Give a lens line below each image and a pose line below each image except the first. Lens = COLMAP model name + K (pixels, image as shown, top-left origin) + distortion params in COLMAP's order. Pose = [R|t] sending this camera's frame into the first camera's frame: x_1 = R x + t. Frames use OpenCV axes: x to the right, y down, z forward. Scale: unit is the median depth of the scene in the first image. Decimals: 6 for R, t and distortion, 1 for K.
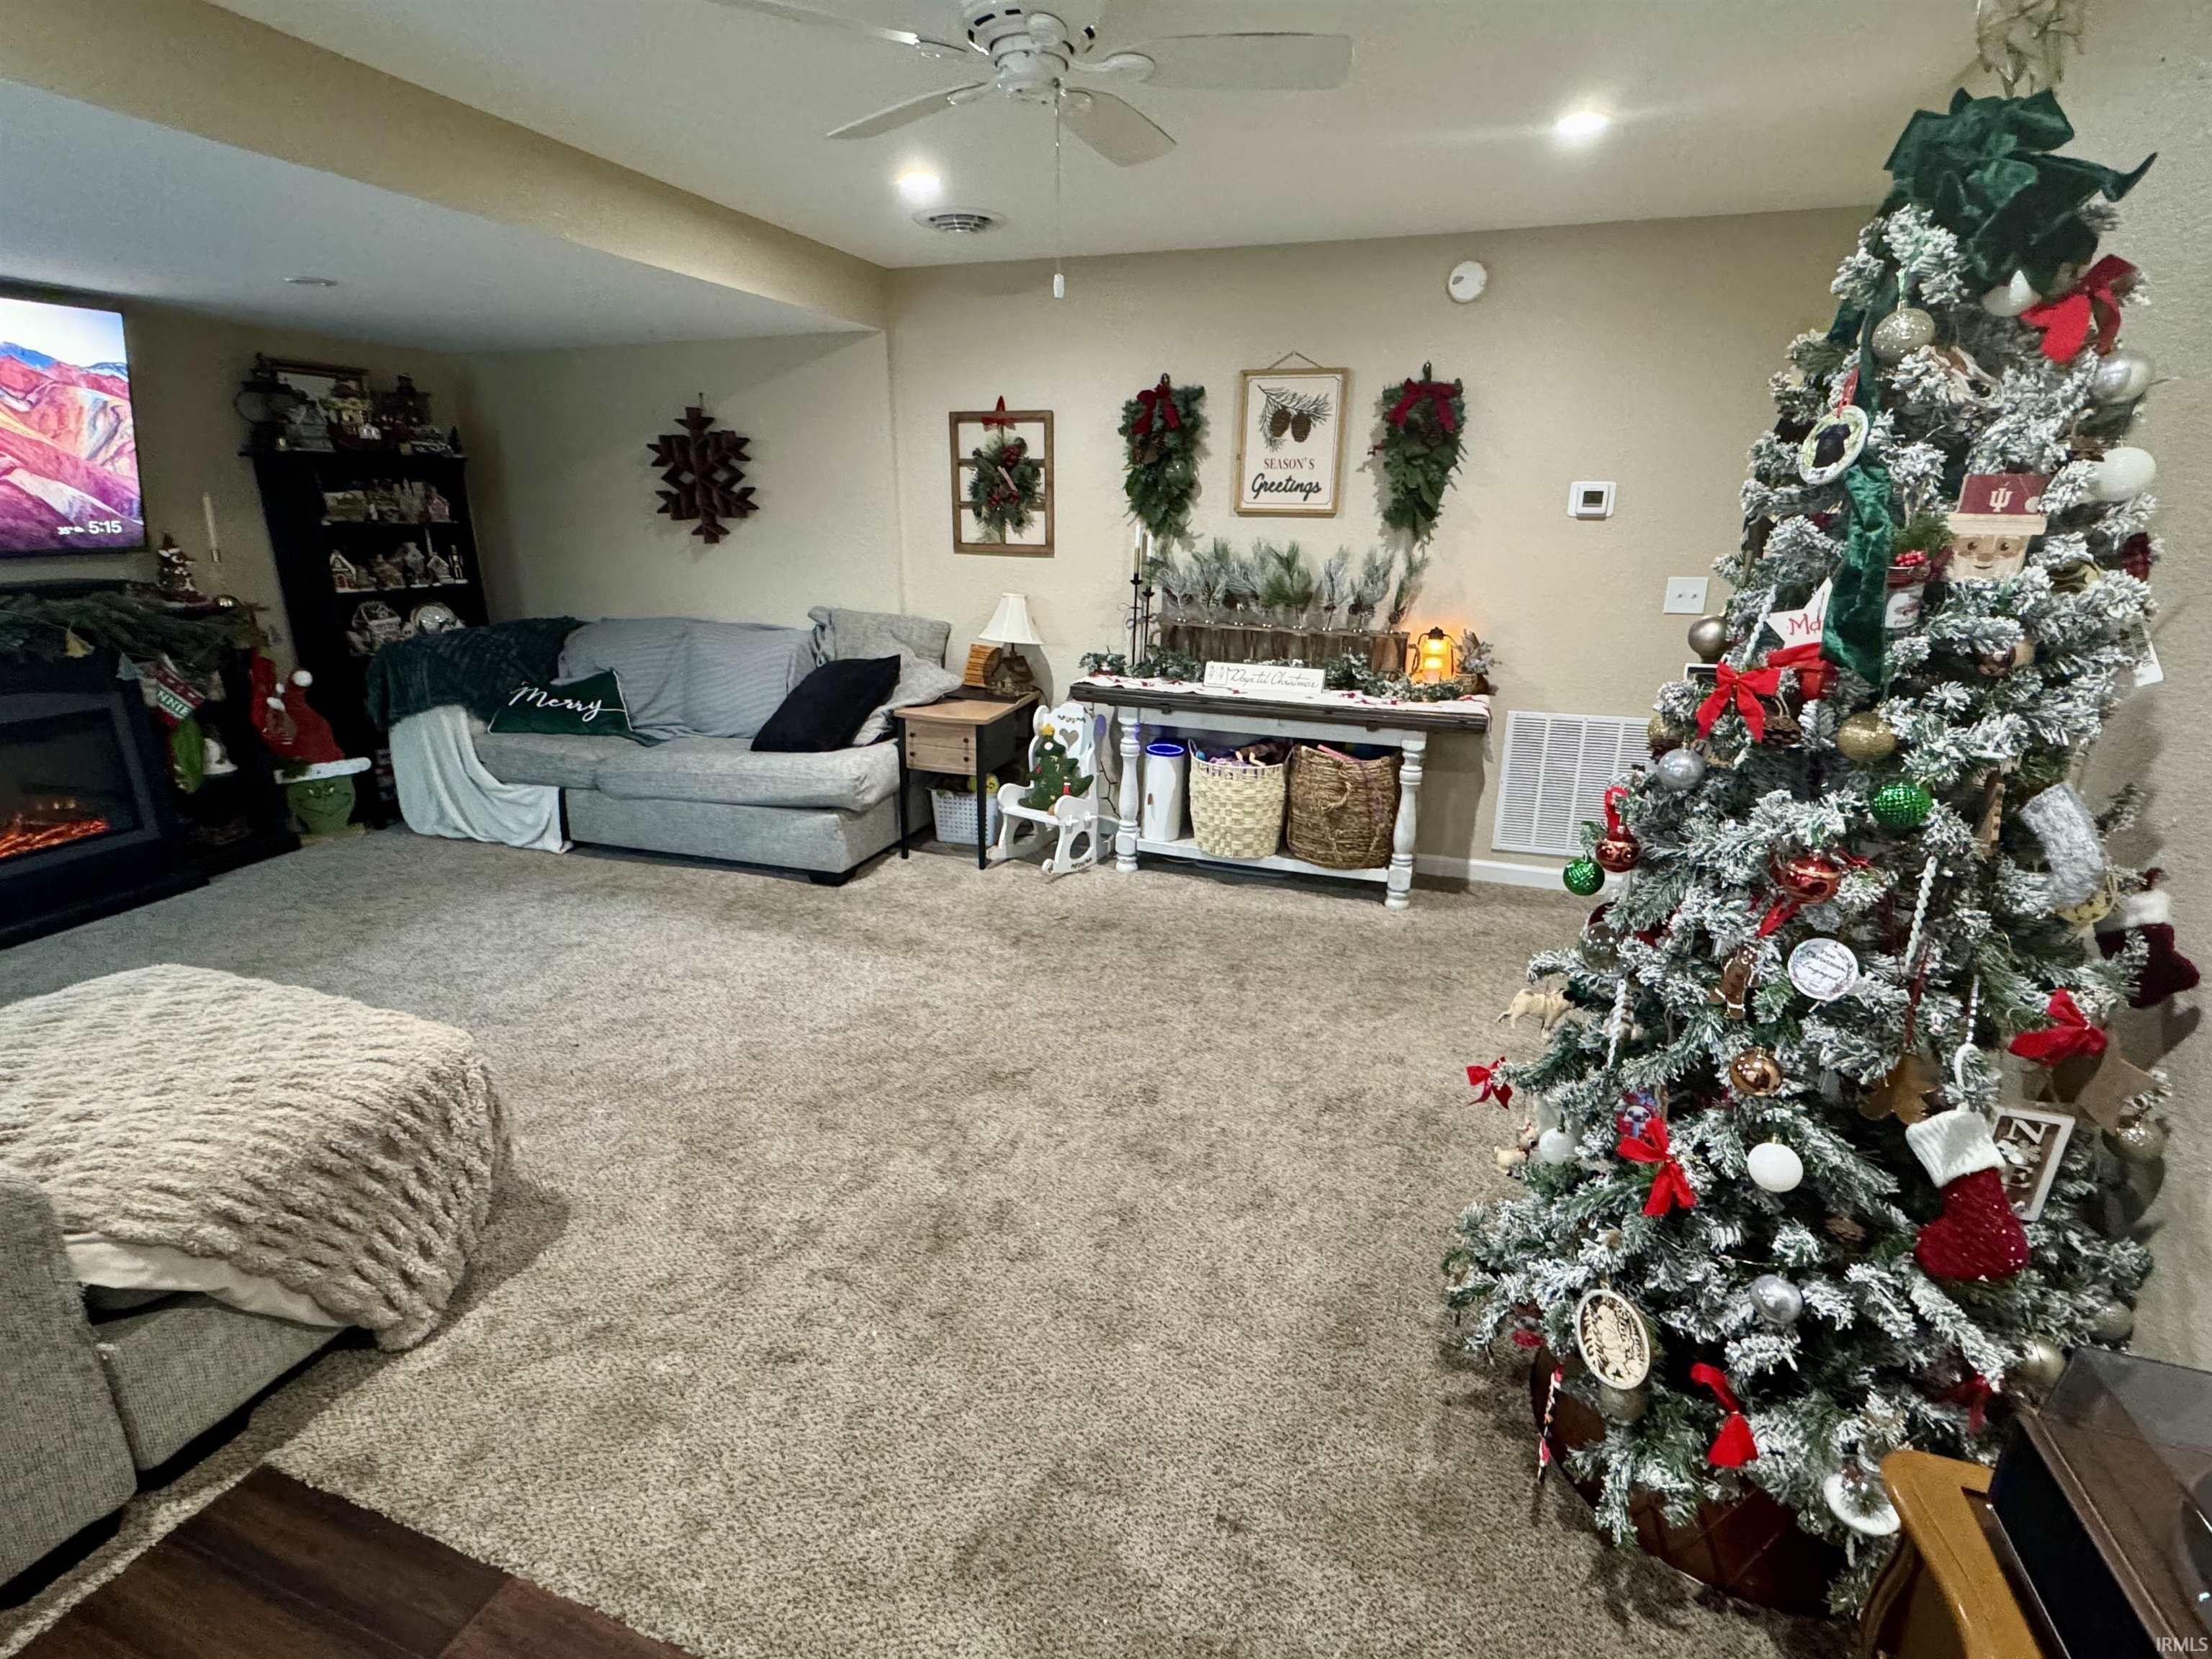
lens RADIAL K [[1058.7, 0, 1091.1], [0, 1058.7, 837.7], [0, 0, 1]] dist [-0.001388, -0.000358]
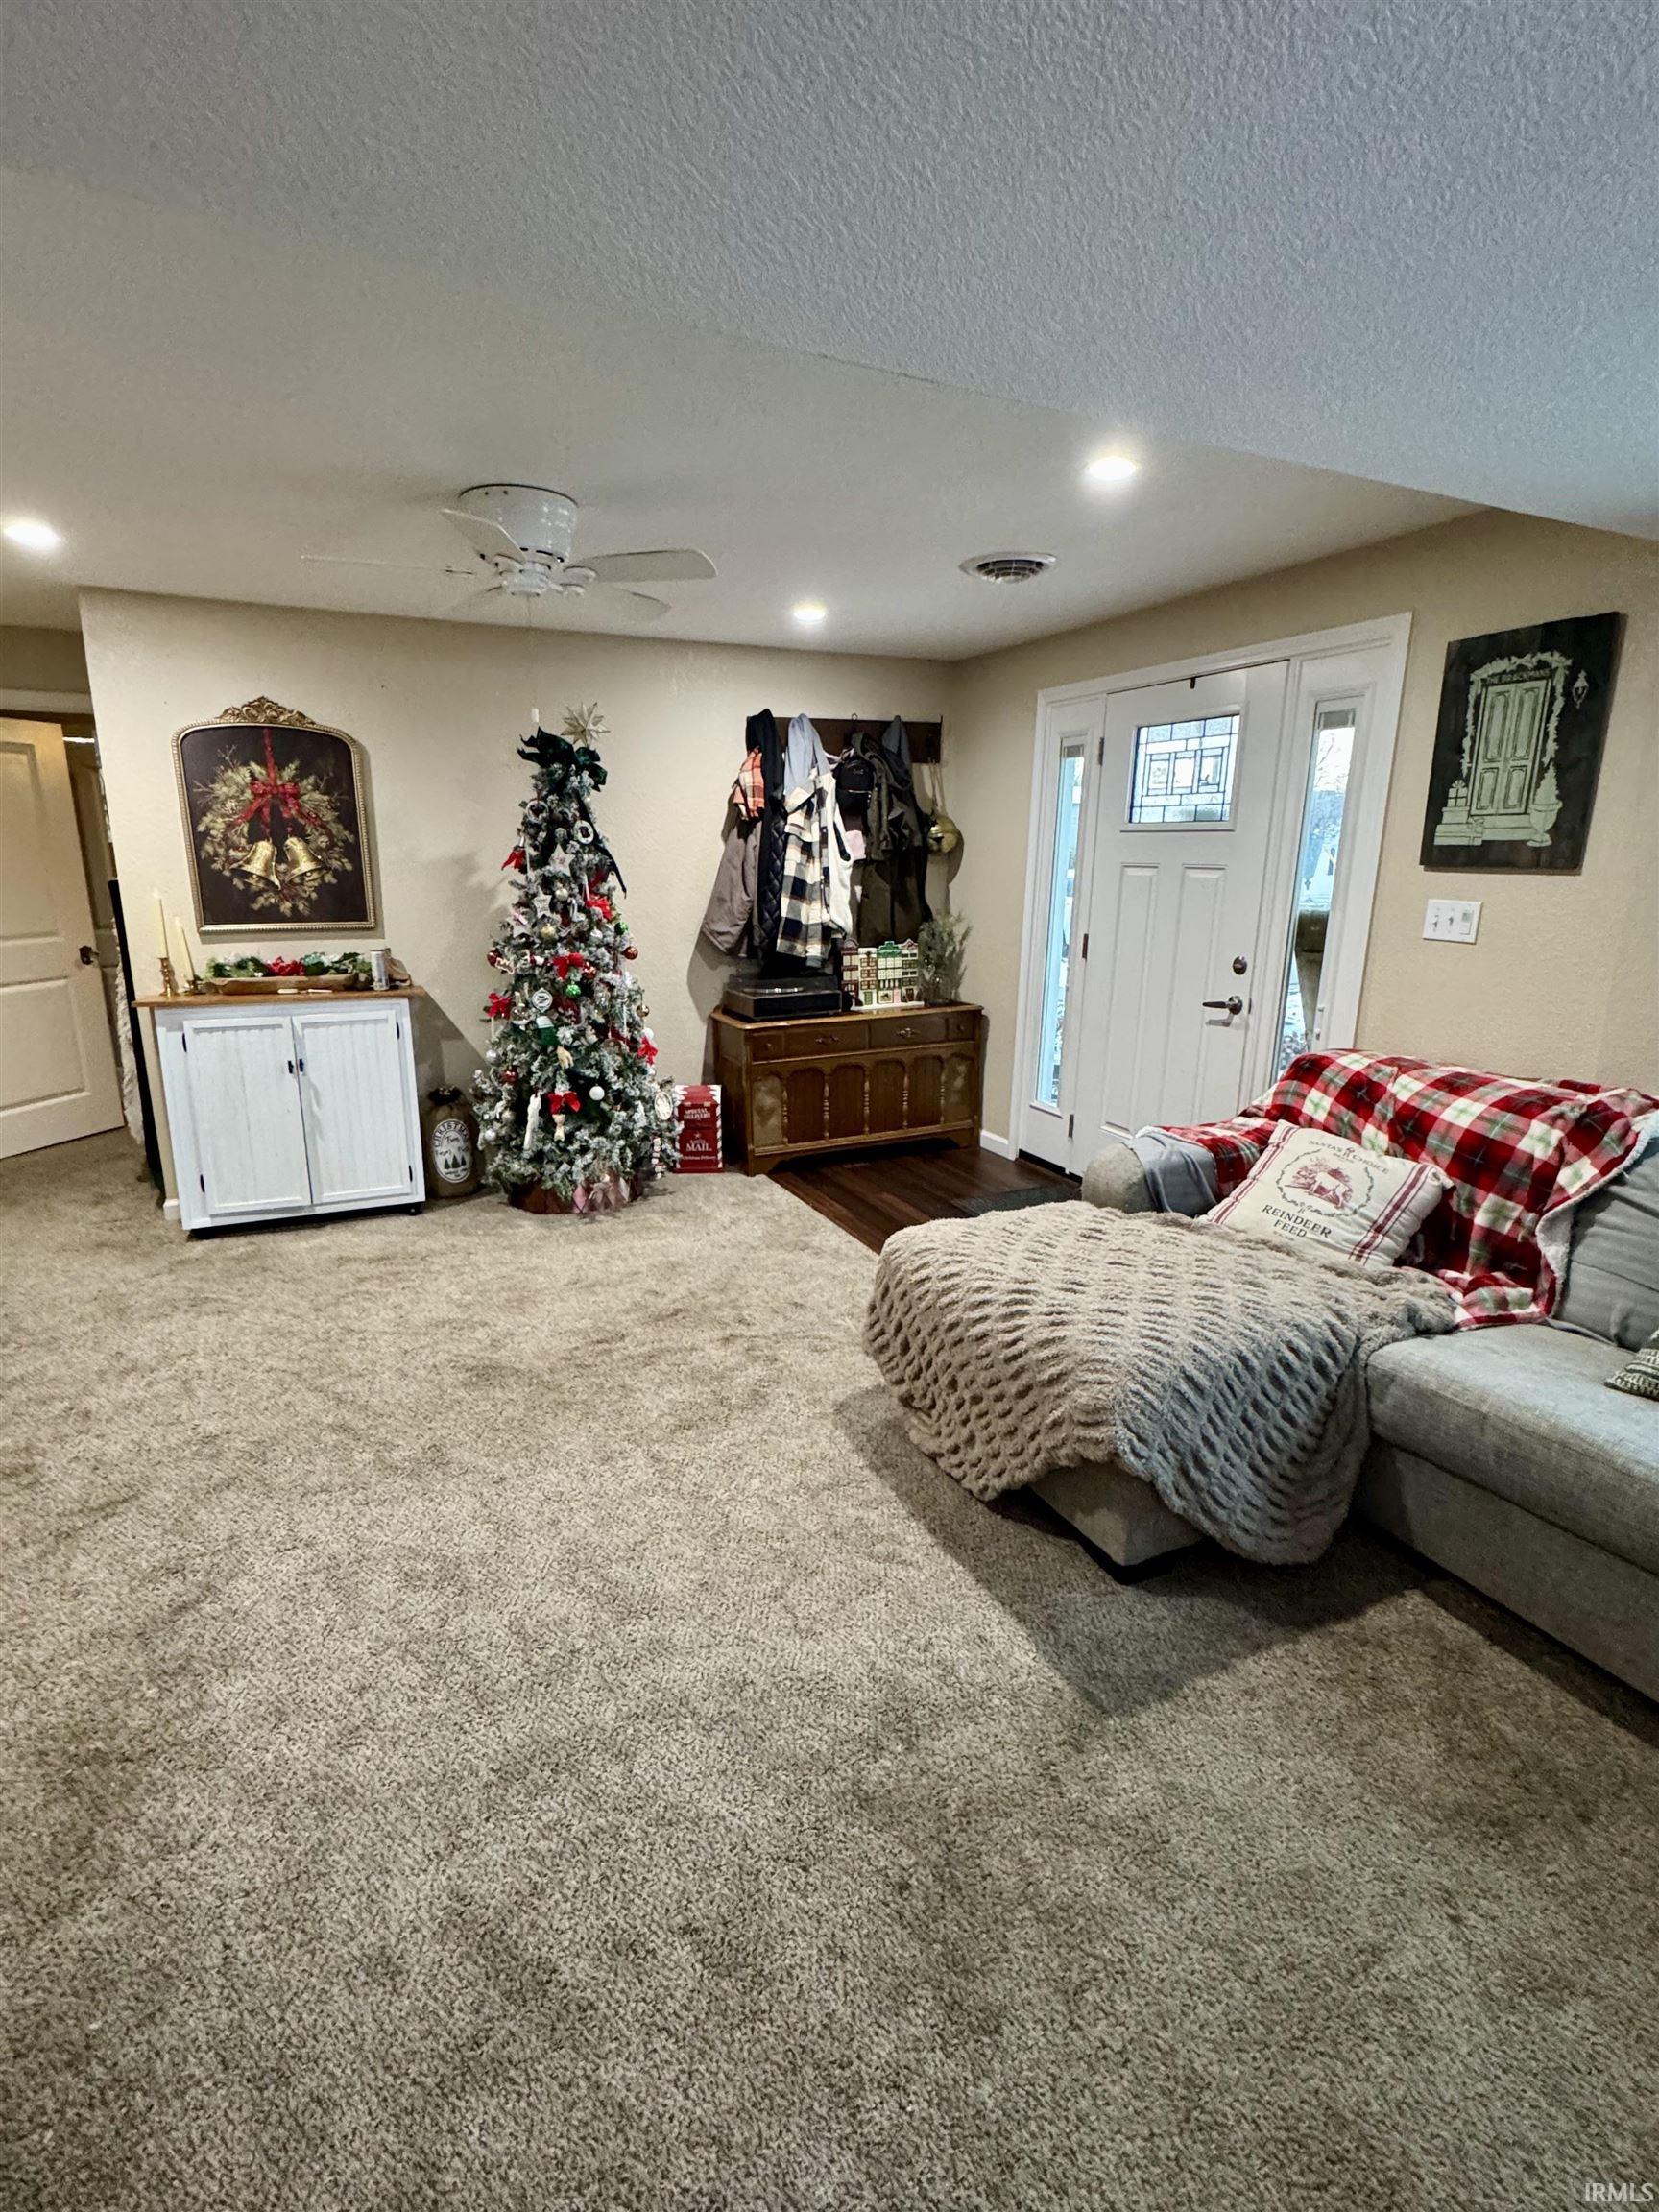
lens RADIAL K [[1058.7, 0, 830.5], [0, 1058.7, 1105.9], [0, 0, 1]] dist [-0.001388, -0.000358]
pose [[-0.712709, -0.172154, 0.680007, -0.774178], [0.199114, 0.879891, 0.431446, -0.306308], [-0.672607, 0.442894, -0.592828, 0.964789]]
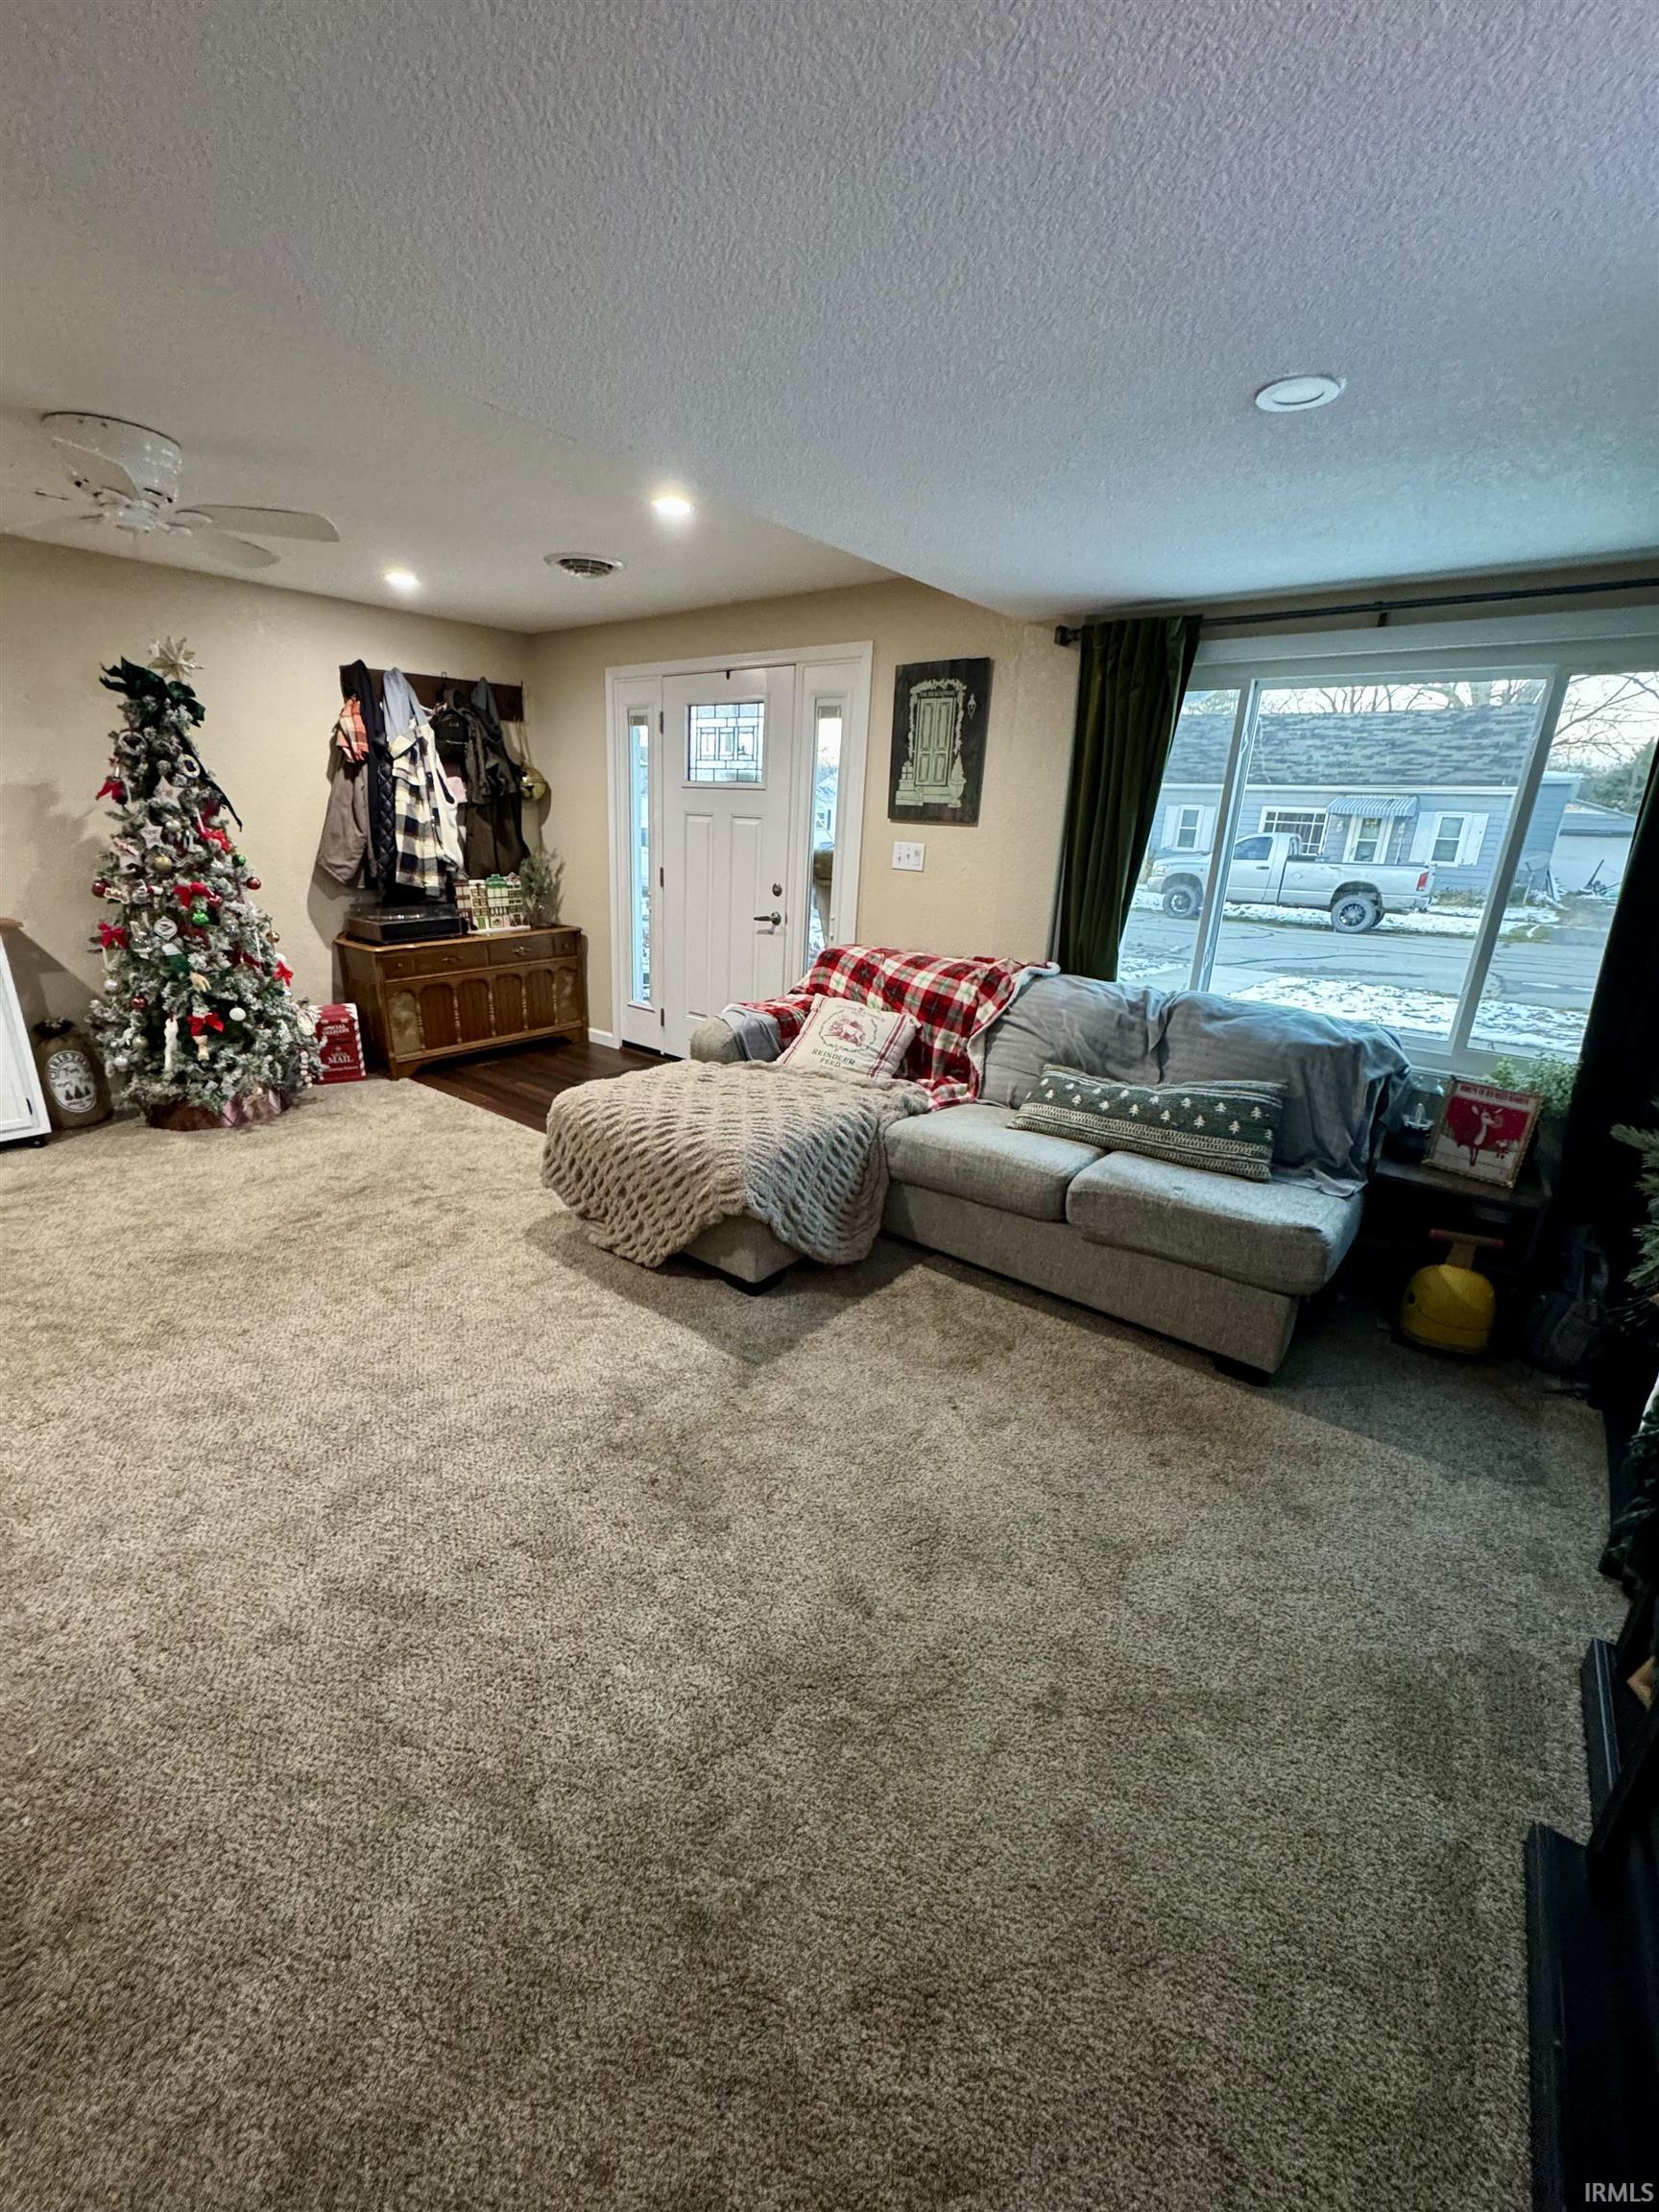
lens RADIAL K [[873.7, 0, 829.9], [0, 873.7, 1105.2], [0, 0, 1]] dist [-0.003475, 0.000095]
pose [[-0.946563, -0.139570, 0.290755, -0.788131], [0.053924, 0.820335, 0.569335, -0.334682], [-0.317979, 0.554591, -0.768973, 1.079009]]
